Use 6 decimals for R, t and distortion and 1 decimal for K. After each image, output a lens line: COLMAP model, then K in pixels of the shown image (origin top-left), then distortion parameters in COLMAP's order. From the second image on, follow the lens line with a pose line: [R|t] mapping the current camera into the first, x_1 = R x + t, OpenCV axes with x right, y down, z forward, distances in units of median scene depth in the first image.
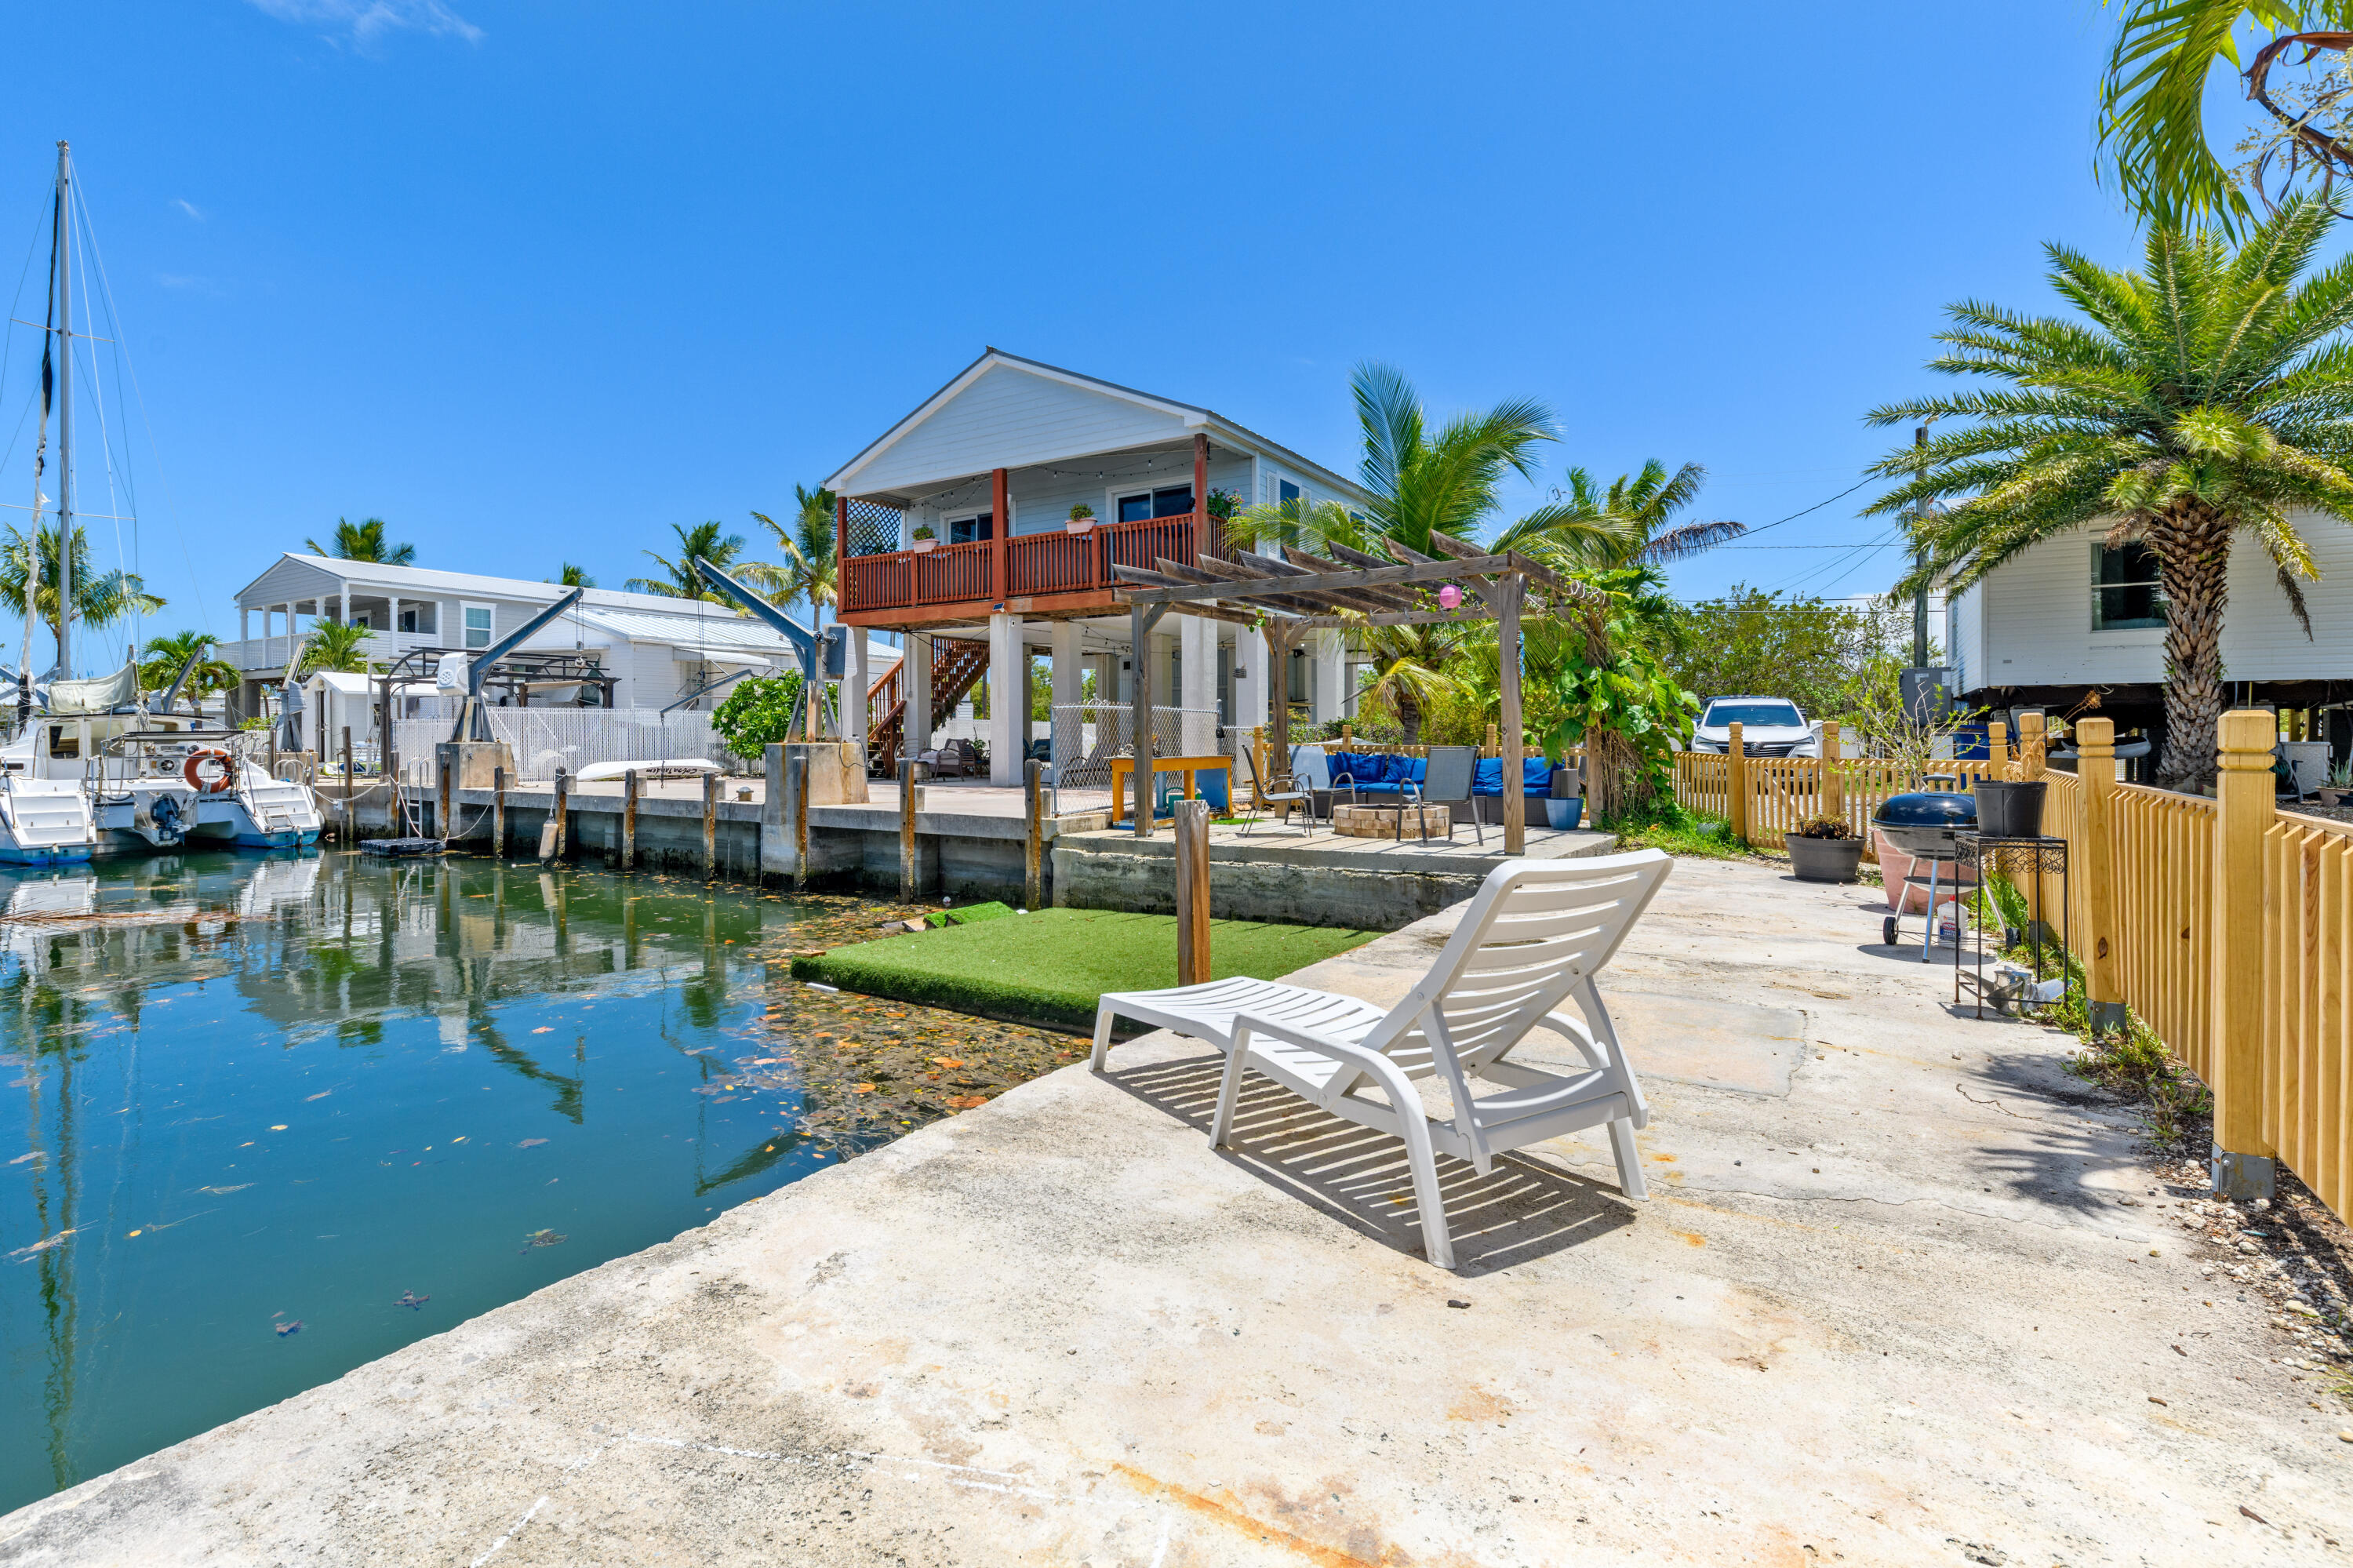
lens RADIAL K [[1103.7, 0, 1175.5], [0, 1103.7, 771.8], [0, 0, 1]] dist [-0.002554, -0.000558]
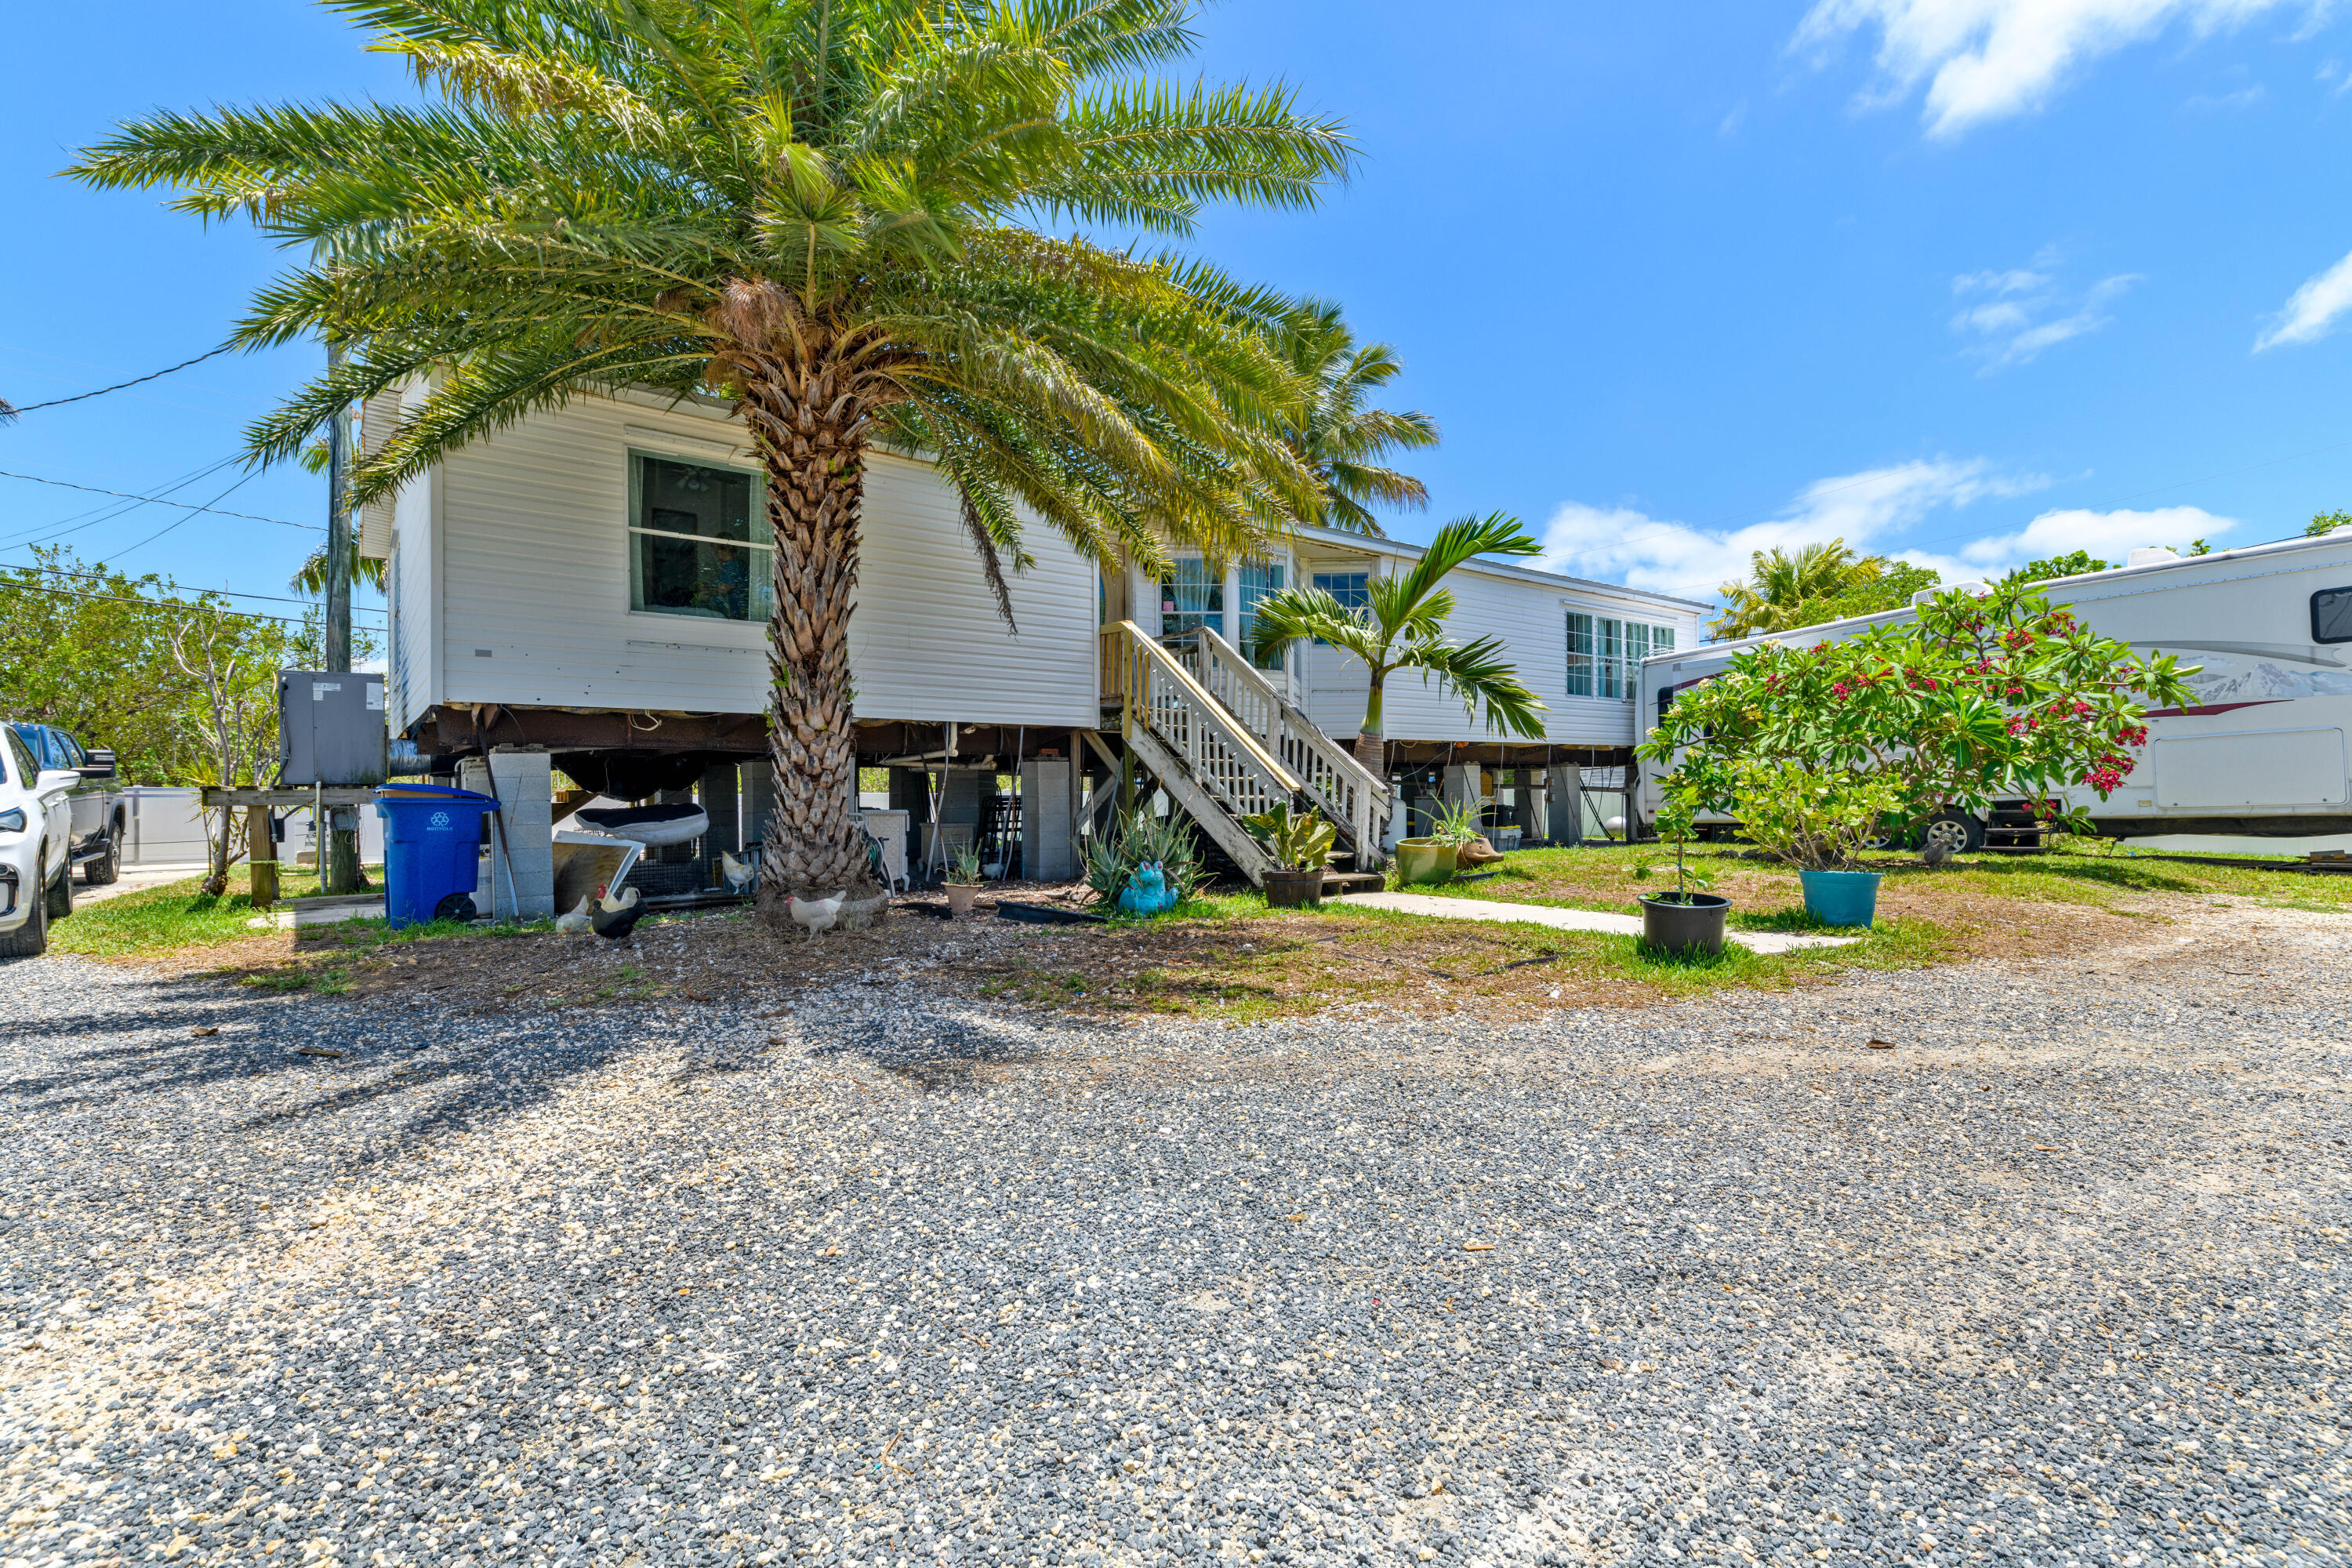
lens RADIAL K [[1103.2, 0, 1175.0], [0, 1103.2, 771.8], [0, 0, 1]] dist [-0.002554, -0.000558]
pose [[0.355979, 0.026608, 0.934115, 0.492317], [0.026402, 0.998909, -0.038515, -0.024337], [-0.934121, 0.038373, 0.354888, 0.651896]]
